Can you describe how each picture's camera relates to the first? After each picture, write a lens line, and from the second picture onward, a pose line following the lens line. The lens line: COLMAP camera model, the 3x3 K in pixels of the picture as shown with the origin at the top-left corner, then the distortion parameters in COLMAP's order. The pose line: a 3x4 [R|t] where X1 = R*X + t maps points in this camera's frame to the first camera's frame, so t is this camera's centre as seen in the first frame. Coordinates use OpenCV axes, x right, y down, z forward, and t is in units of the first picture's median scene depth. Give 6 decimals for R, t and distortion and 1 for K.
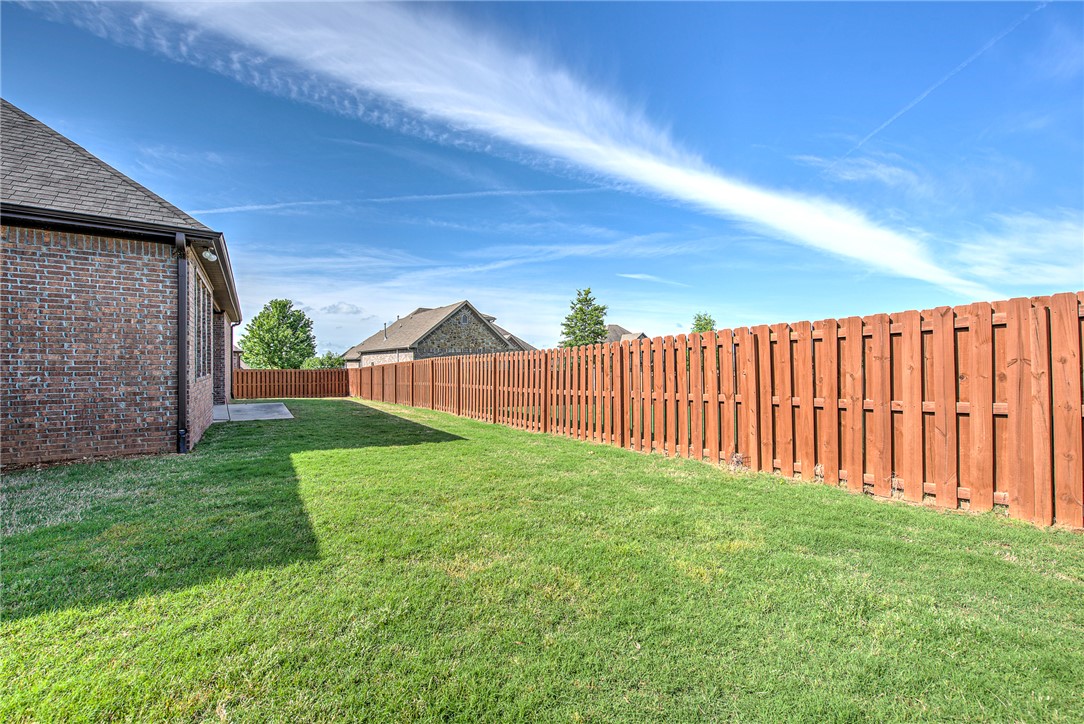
lens RADIAL K [[437.6, 0, 540.9], [0, 437.6, 358.6], [0, 0, 1]] dist [-0.002293, 0.000422]
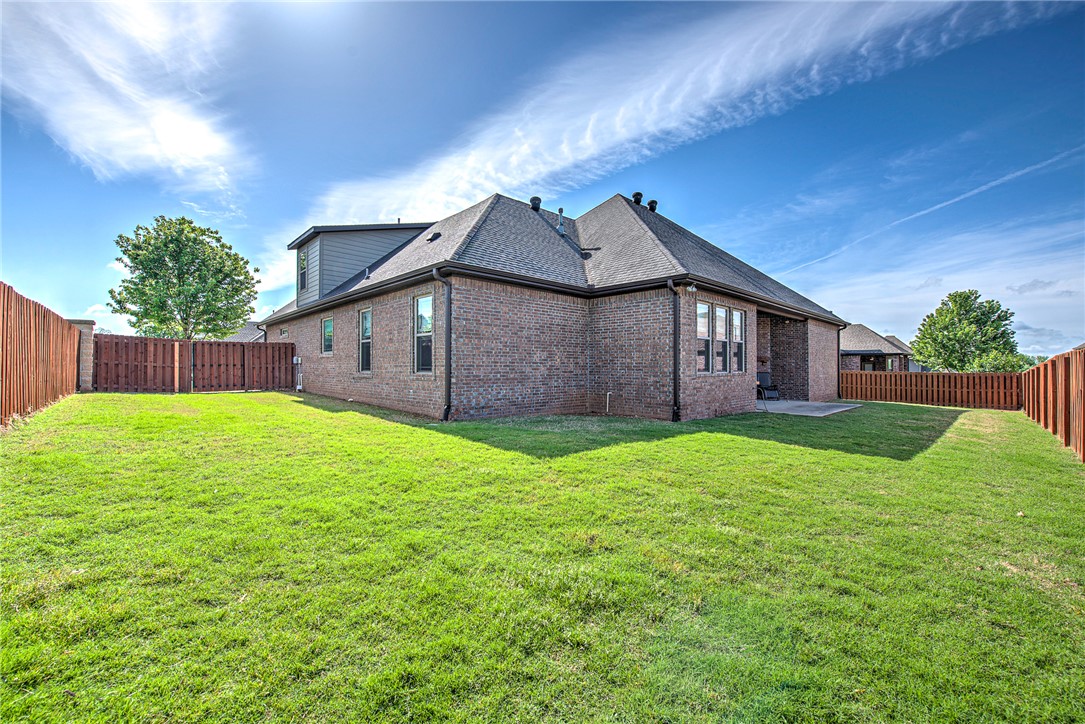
lens RADIAL K [[438.0, 0, 542.0], [0, 438.0, 363.8], [0, 0, 1]] dist [-0.002293, 0.000422]
pose [[0.157143, -0.002346, -0.987573, 0.210804], [0.006848, 0.999976, -0.001285, 0.003437], [0.987552, -0.006561, 0.157155, 0.100731]]
